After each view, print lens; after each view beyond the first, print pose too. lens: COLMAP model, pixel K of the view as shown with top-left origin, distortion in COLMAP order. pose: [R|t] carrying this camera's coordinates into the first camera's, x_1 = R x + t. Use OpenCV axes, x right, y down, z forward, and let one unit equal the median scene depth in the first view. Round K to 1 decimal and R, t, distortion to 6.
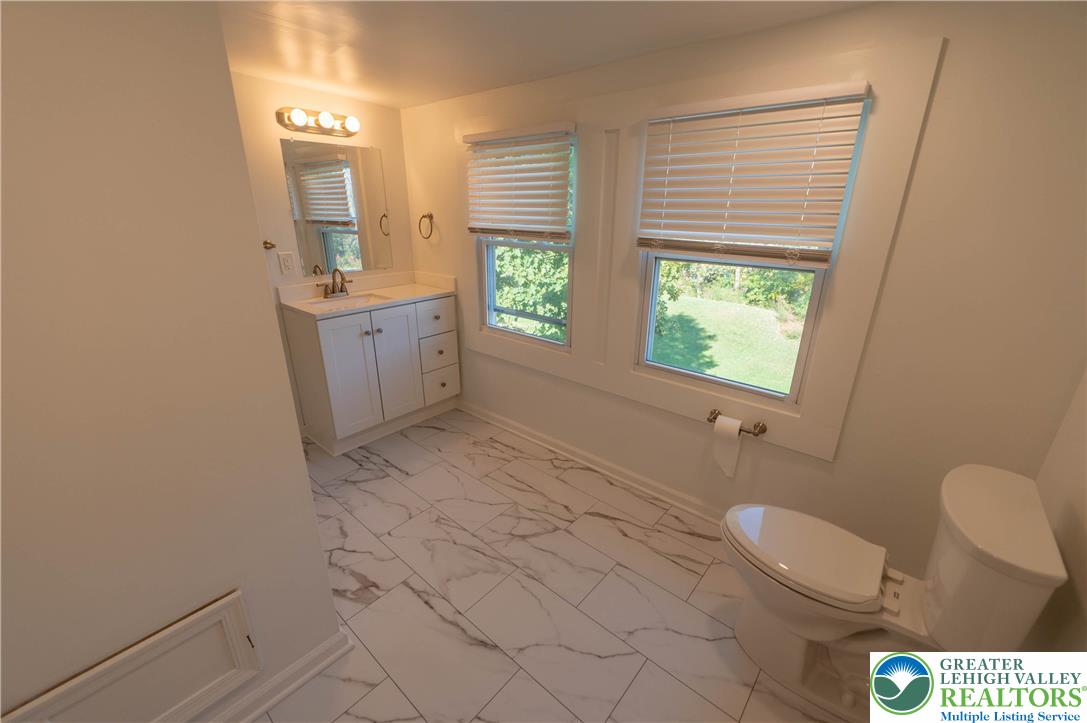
lens RADIAL K [[432.4, 0, 544.3], [0, 432.4, 360.1], [0, 0, 1]] dist [-0.007742, -0.000875]
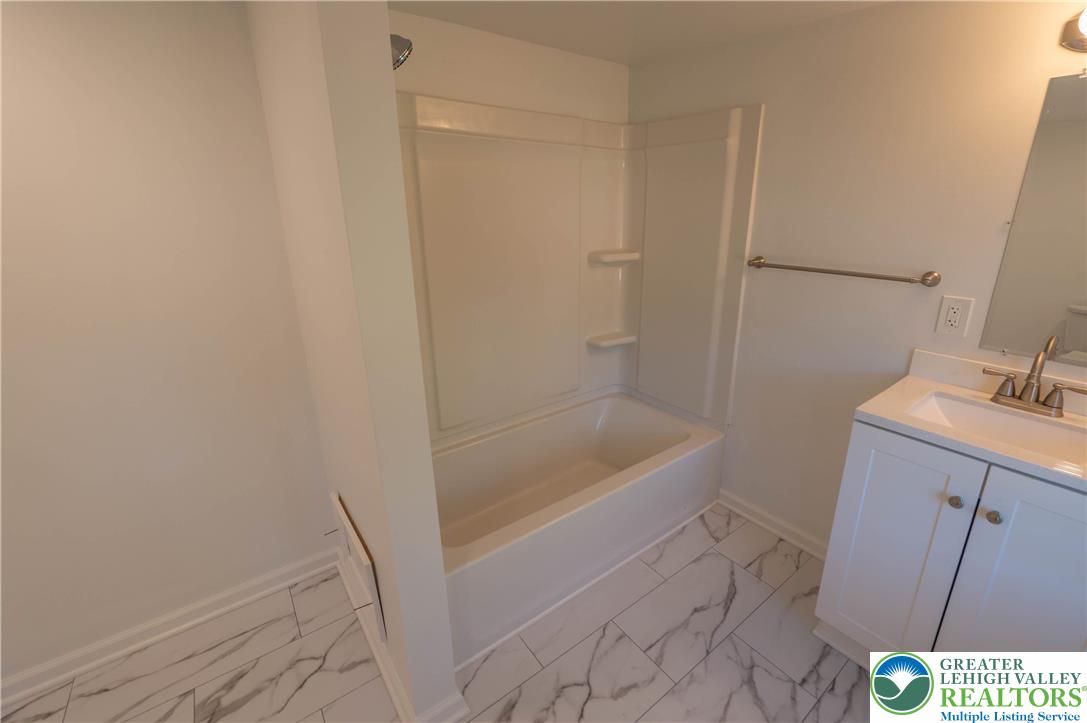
lens RADIAL K [[456.0, 0, 571.5], [0, 456.0, 352.2], [0, 0, 1]] dist [-0.000055, -0.000119]
pose [[-0.191092, 0.287908, -0.938399, 0.053012], [-0.333003, 0.880304, 0.337896, -0.232932], [0.923359, 0.377059, -0.072345, 0.654715]]
